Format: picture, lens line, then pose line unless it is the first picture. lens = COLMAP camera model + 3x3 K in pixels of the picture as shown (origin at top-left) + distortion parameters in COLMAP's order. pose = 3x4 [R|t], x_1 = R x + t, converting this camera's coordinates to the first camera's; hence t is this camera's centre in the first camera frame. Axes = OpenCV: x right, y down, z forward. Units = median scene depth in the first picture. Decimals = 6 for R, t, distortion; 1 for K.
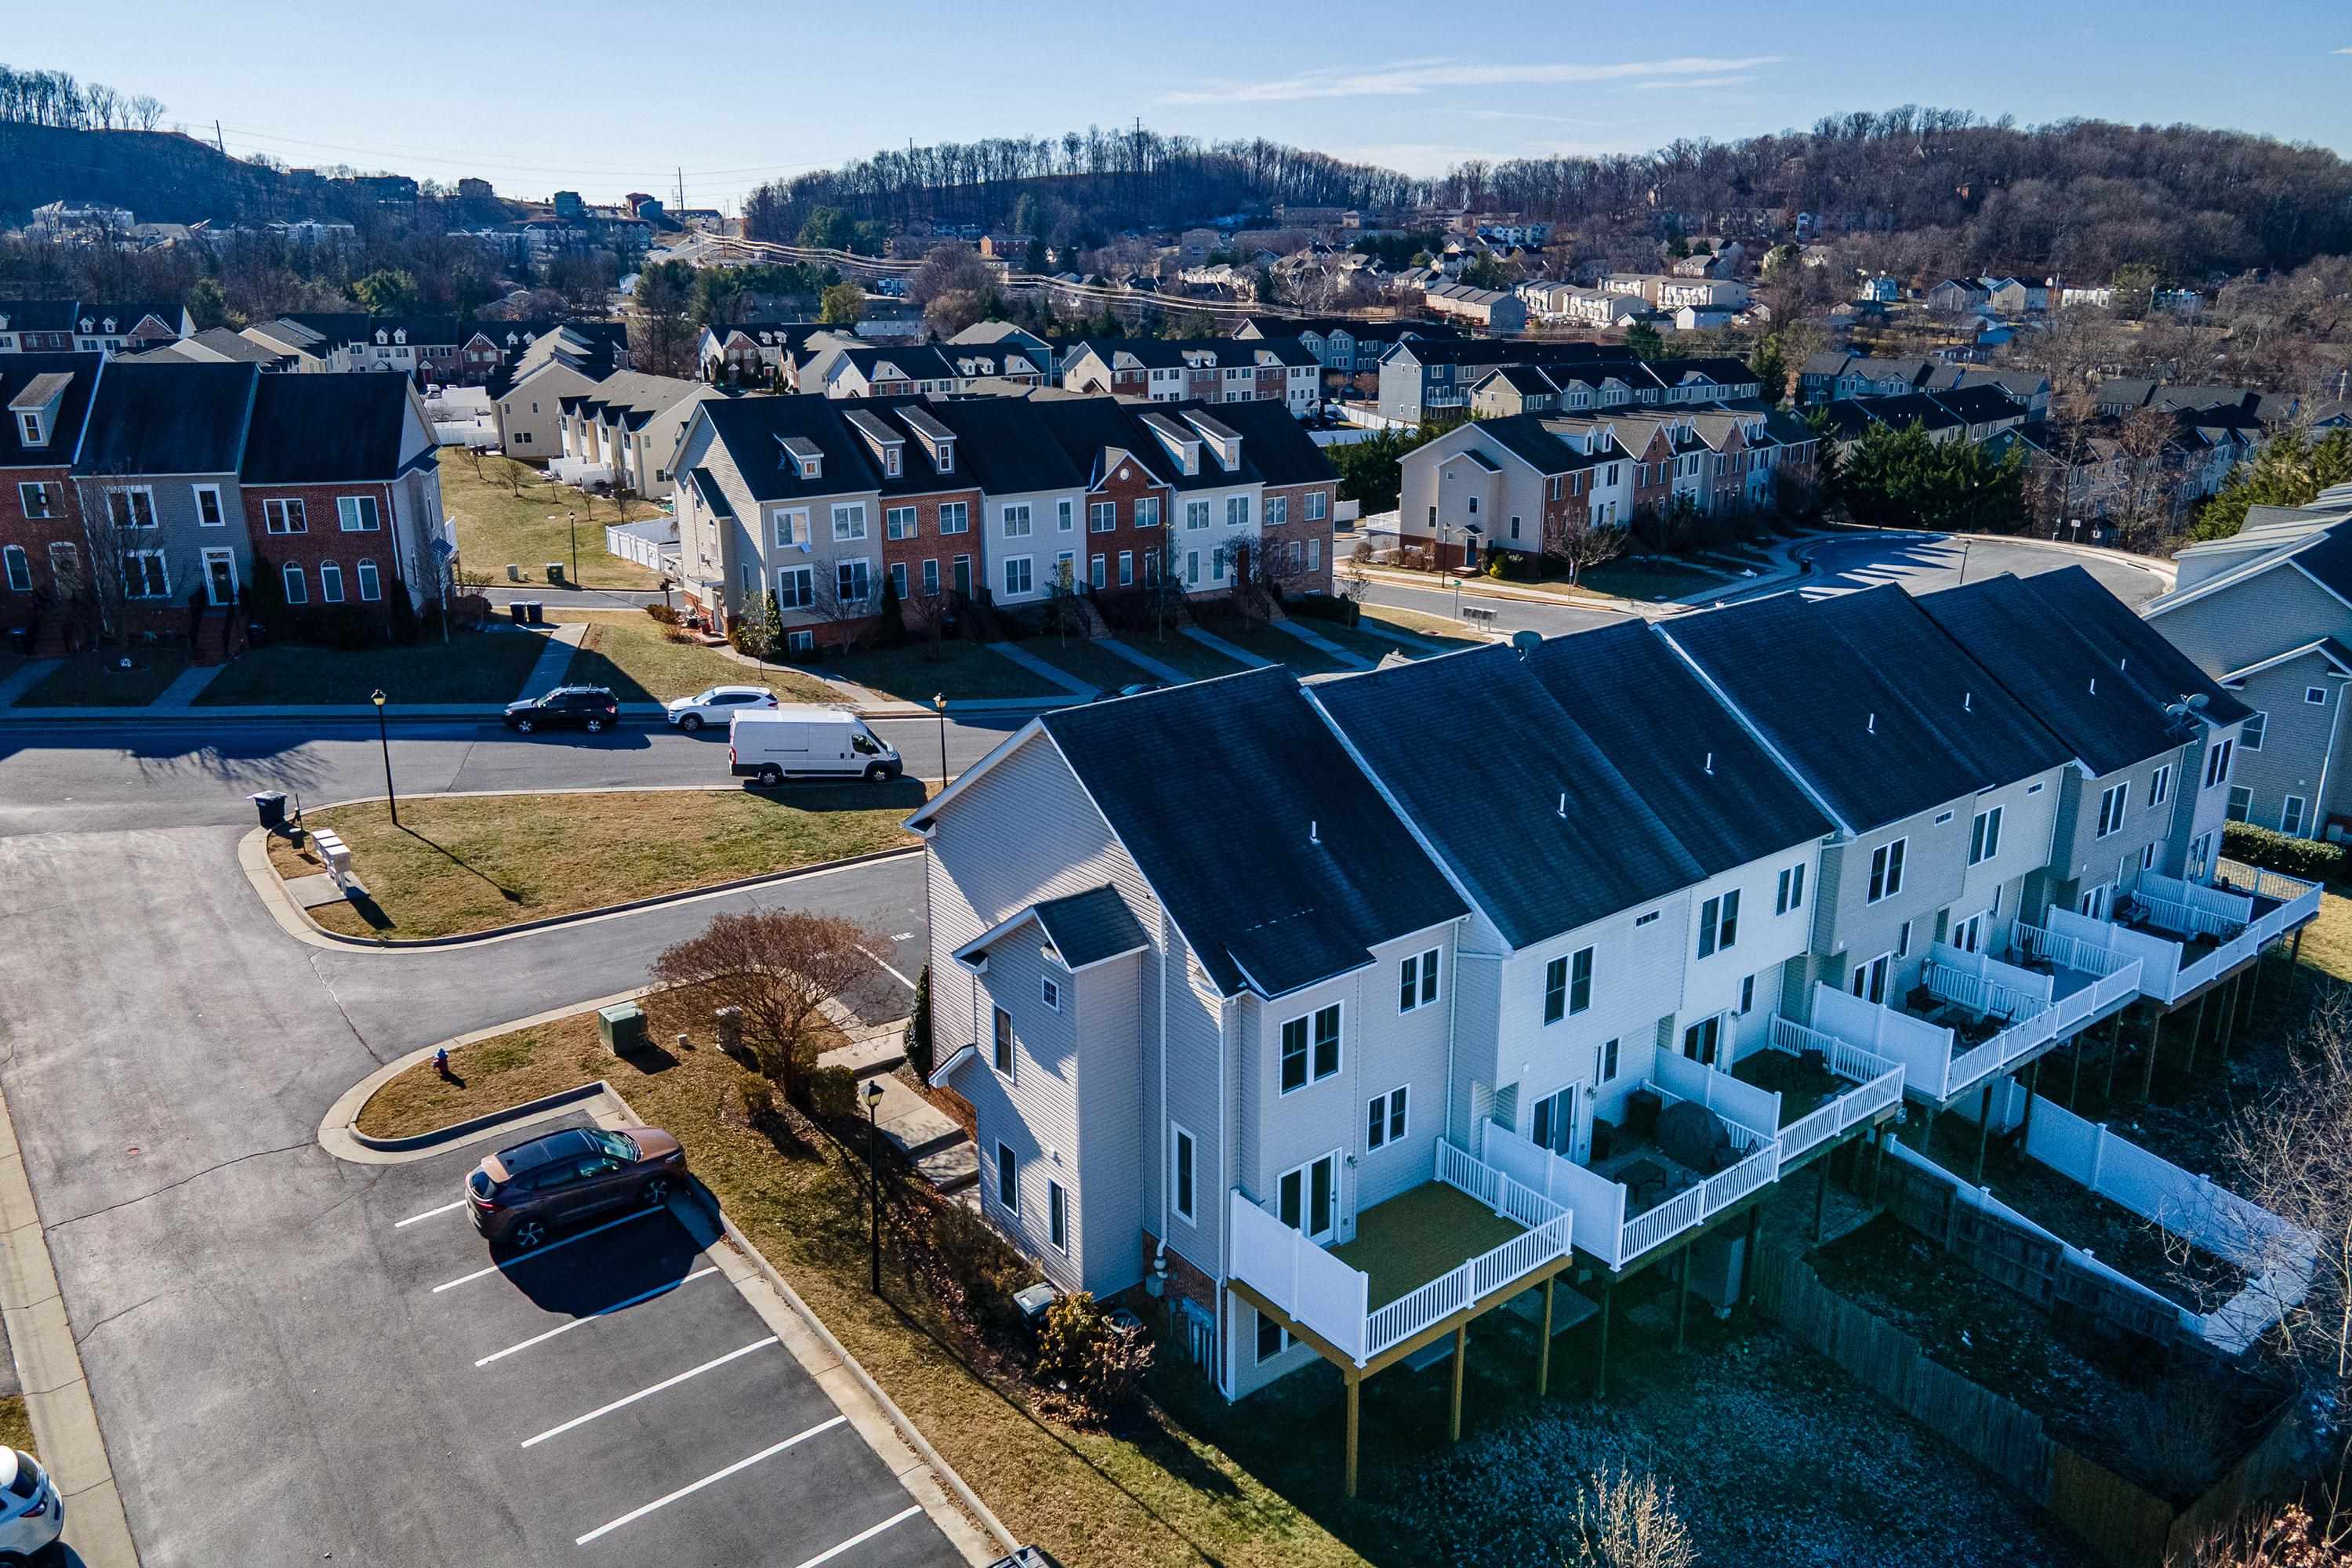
lens RADIAL K [[1725.7, 0, 1184.0], [0, 1725.7, 722.7], [0, 0, 1]] dist [0.023861, 0.032188]
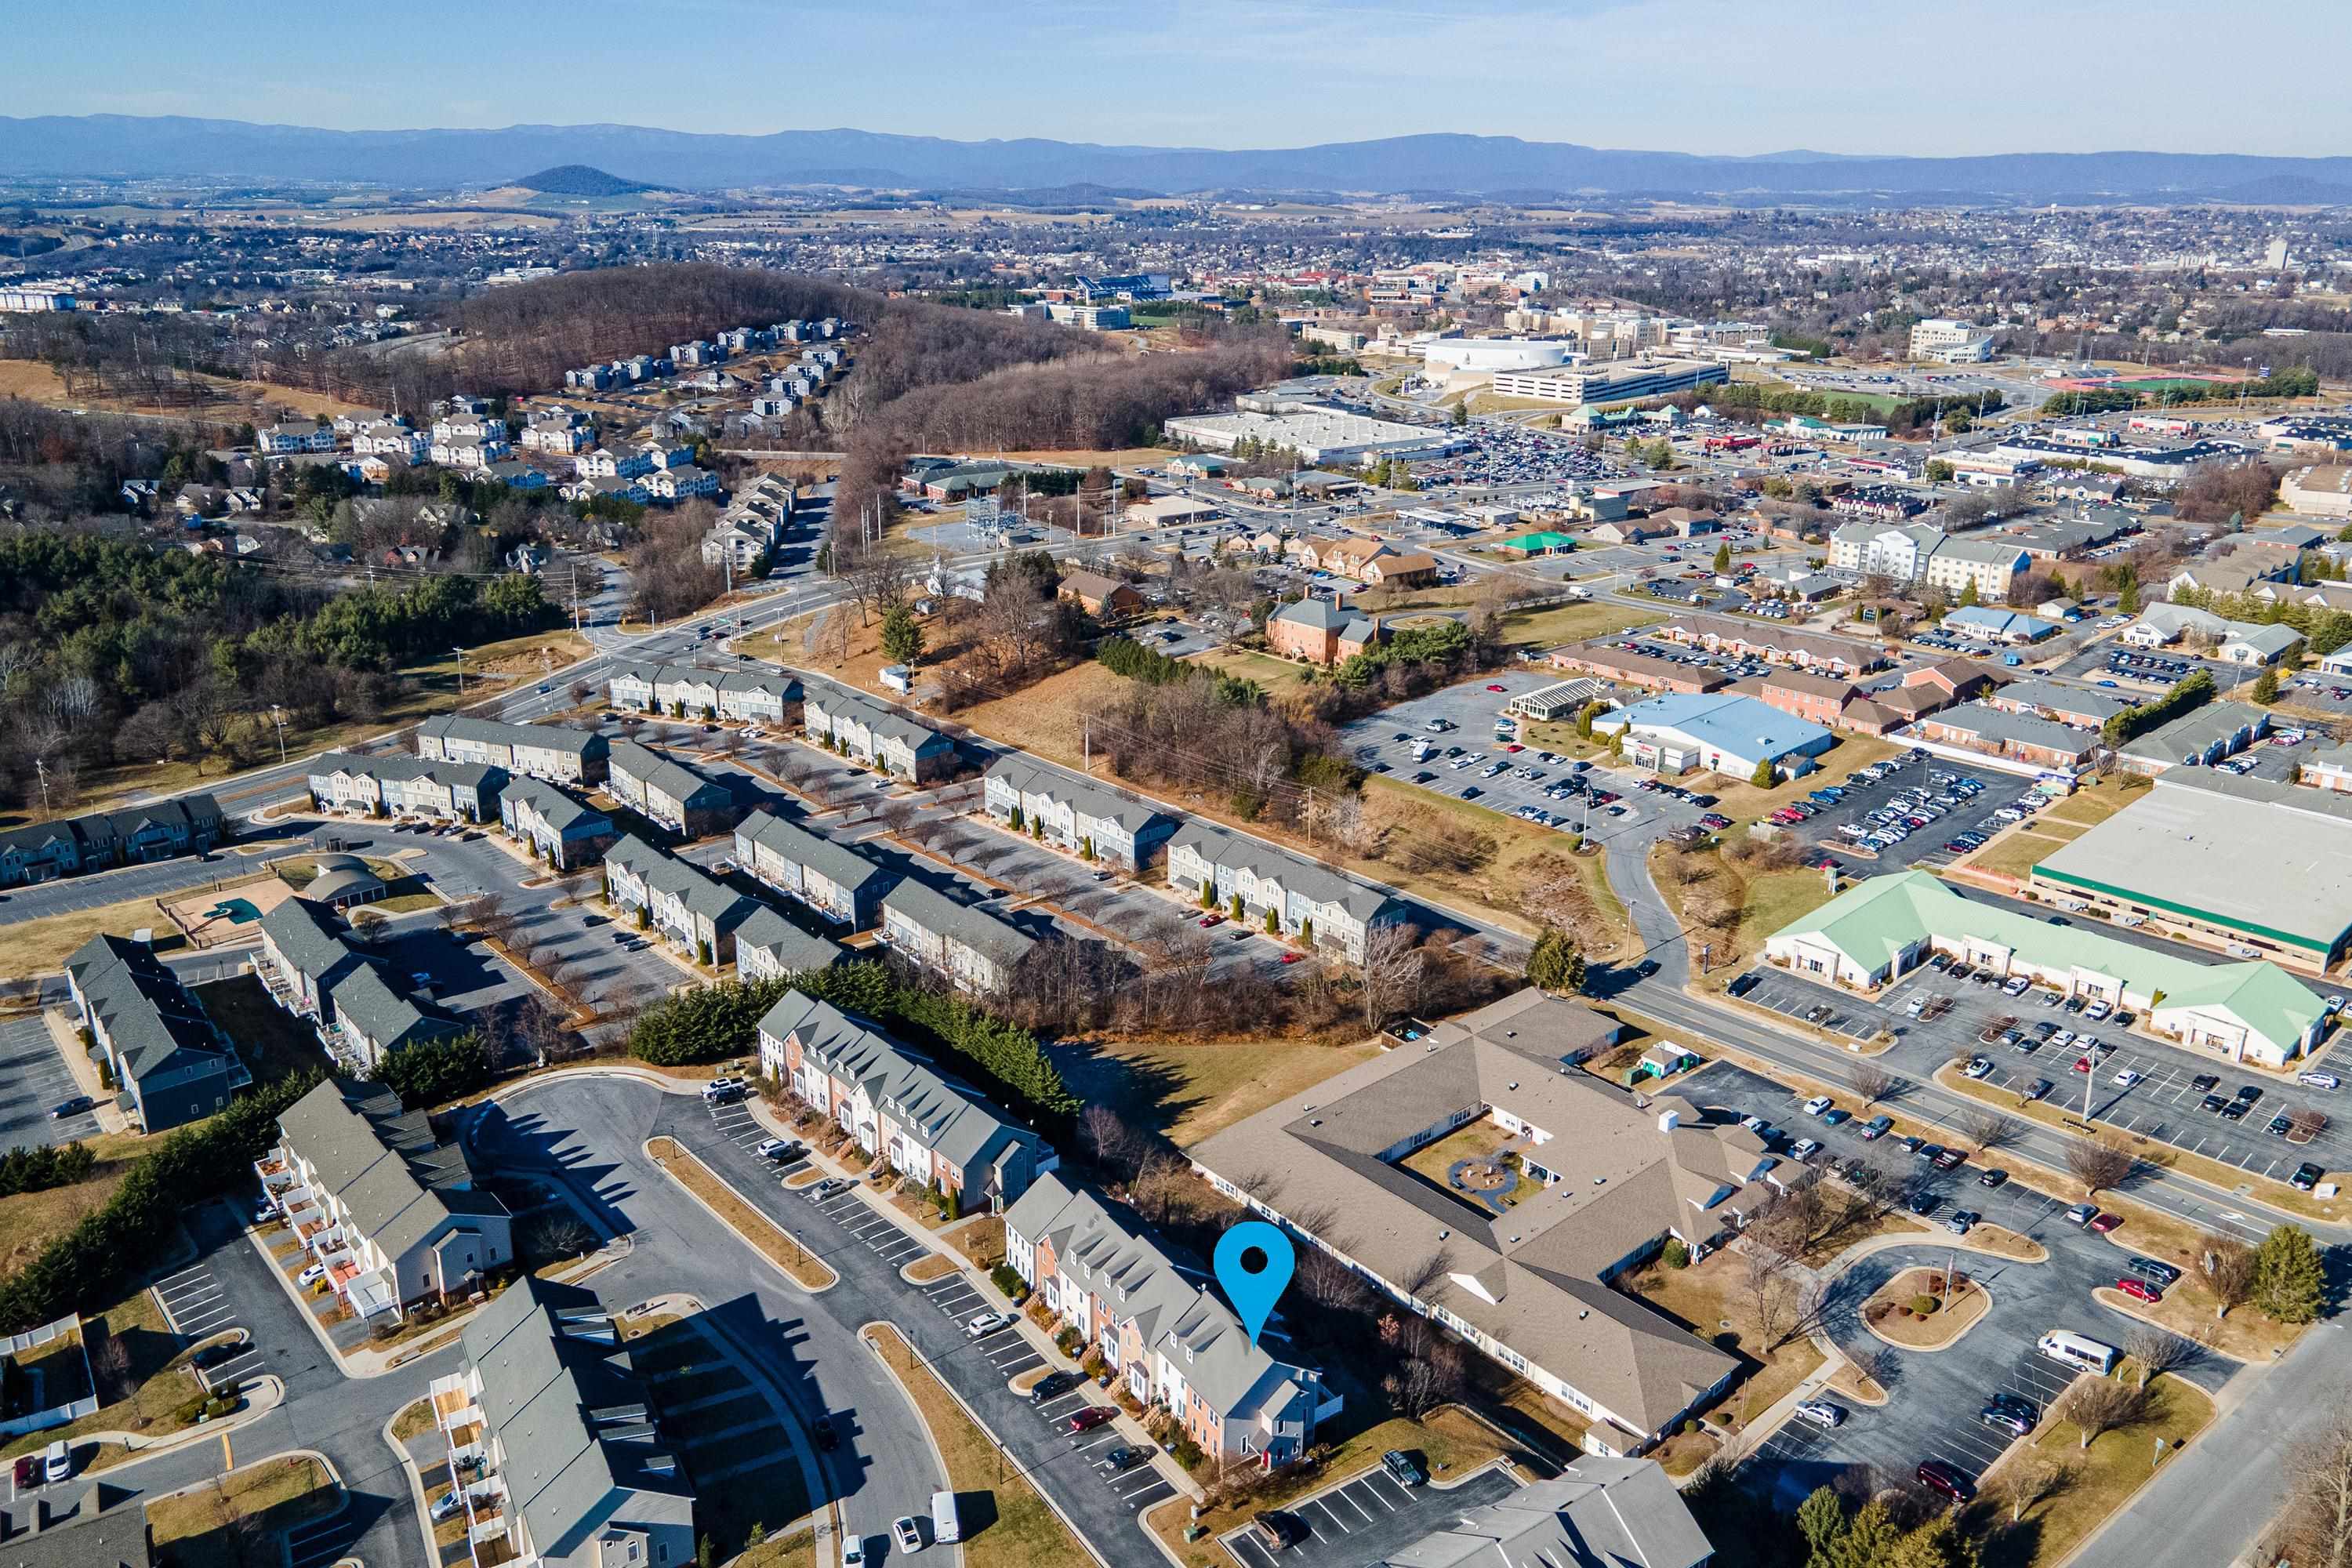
lens RADIAL K [[1725.7, 0, 1198.0], [0, 1725.7, 703.1], [0, 0, 1]] dist [0.023861, 0.032188]
pose [[0.064937, -0.285084, 0.956300, -1.482127], [0.263798, 0.929135, 0.259073, -1.063940], [-0.962390, 0.235446, 0.135540, 0.046424]]
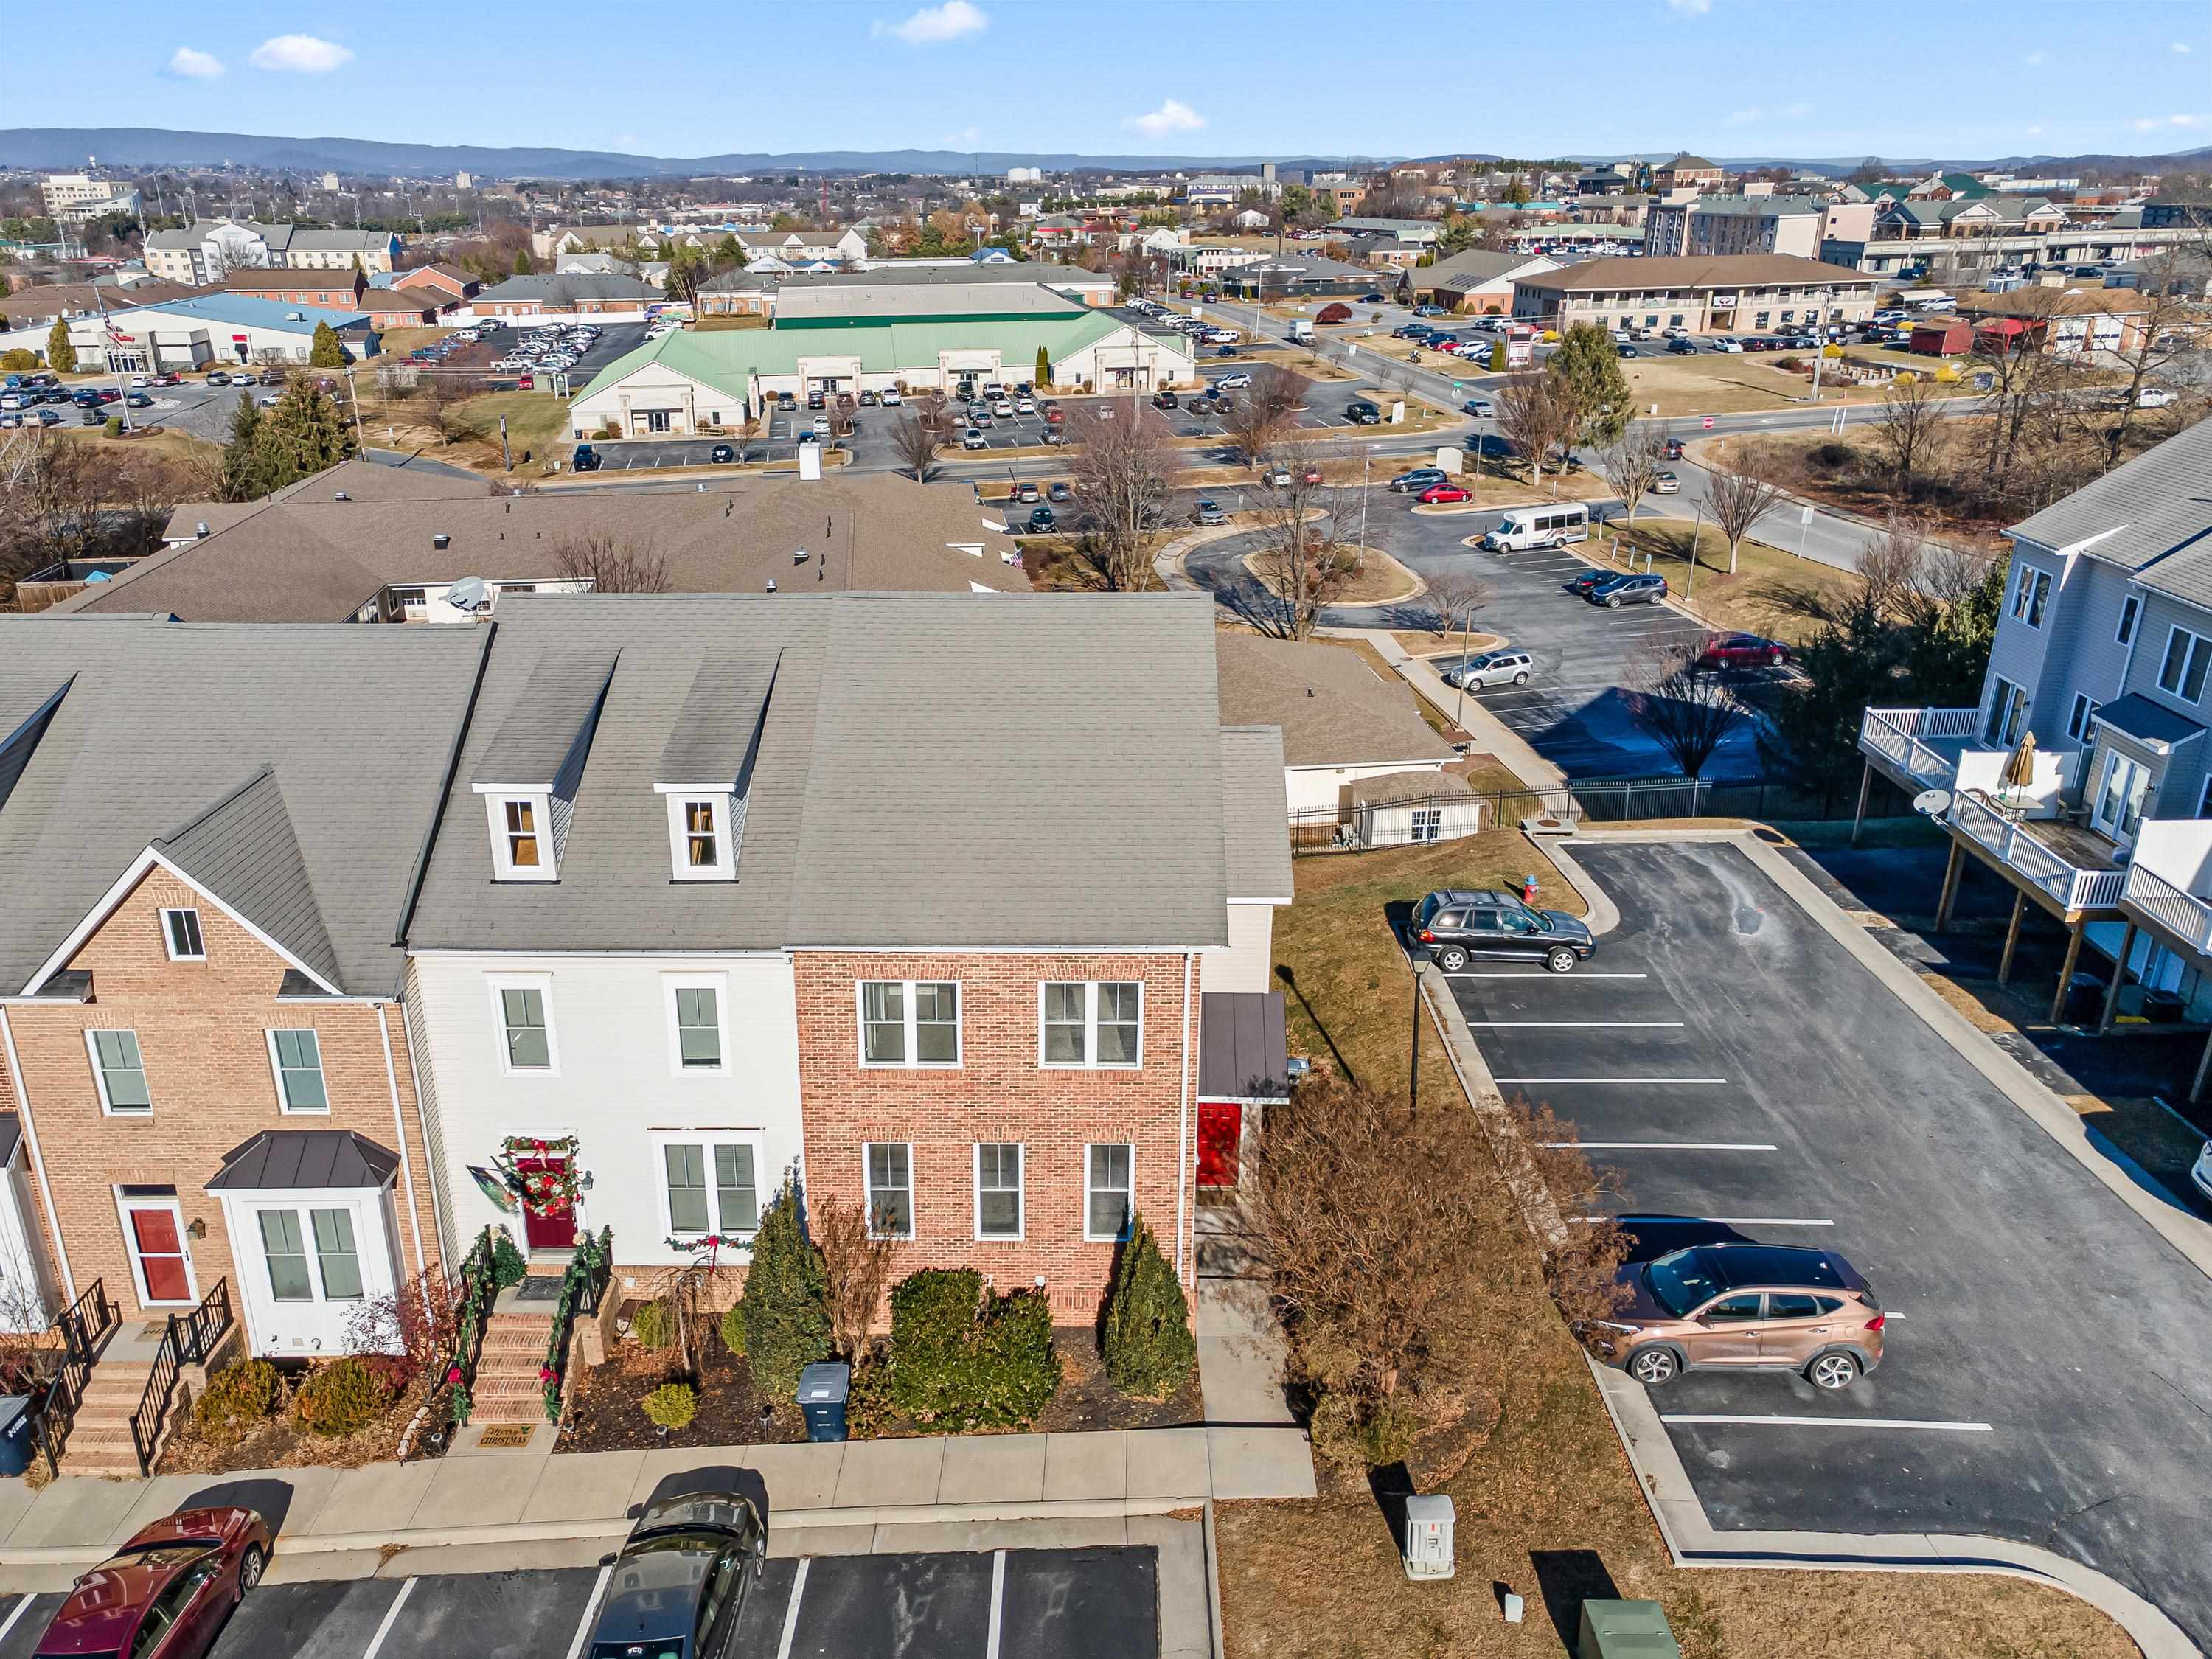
lens RADIAL K [[1650.7, 0, 1069.4], [0, 1650.7, 785.5], [0, 0, 1]] dist [0.028076, 0.029741]
pose [[-0.772860, -0.212399, 0.597974, -0.195912], [0.186312, 0.824841, 0.533783, -0.135595], [-0.606609, 0.523950, -0.597915, 0.567923]]
